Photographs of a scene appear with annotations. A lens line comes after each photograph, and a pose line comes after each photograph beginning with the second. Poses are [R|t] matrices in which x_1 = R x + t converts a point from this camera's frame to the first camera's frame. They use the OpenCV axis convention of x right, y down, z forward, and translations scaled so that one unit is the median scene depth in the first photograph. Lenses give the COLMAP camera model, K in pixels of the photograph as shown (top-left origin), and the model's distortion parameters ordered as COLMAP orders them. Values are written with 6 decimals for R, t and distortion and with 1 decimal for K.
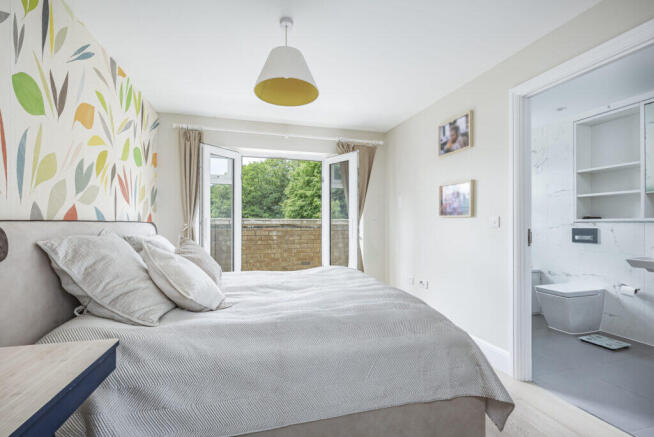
lens RADIAL K [[300.5, 0, 325.0], [0, 300.5, 218.2], [0, 0, 1]] dist [0.005209, 0.000492]
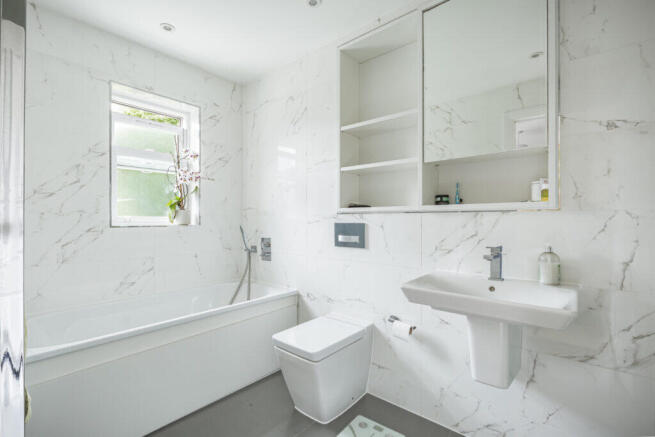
lens RADIAL K [[301.0, 0, 328.1], [0, 301.0, 217.3], [0, 0, 1]] dist [0.005209, 0.000492]
pose [[0.843712, -0.007120, 0.536749, 0.455271], [-0.002265, 0.999856, 0.016824, 0.010444], [-0.536791, -0.015411, 0.843574, 0.468403]]
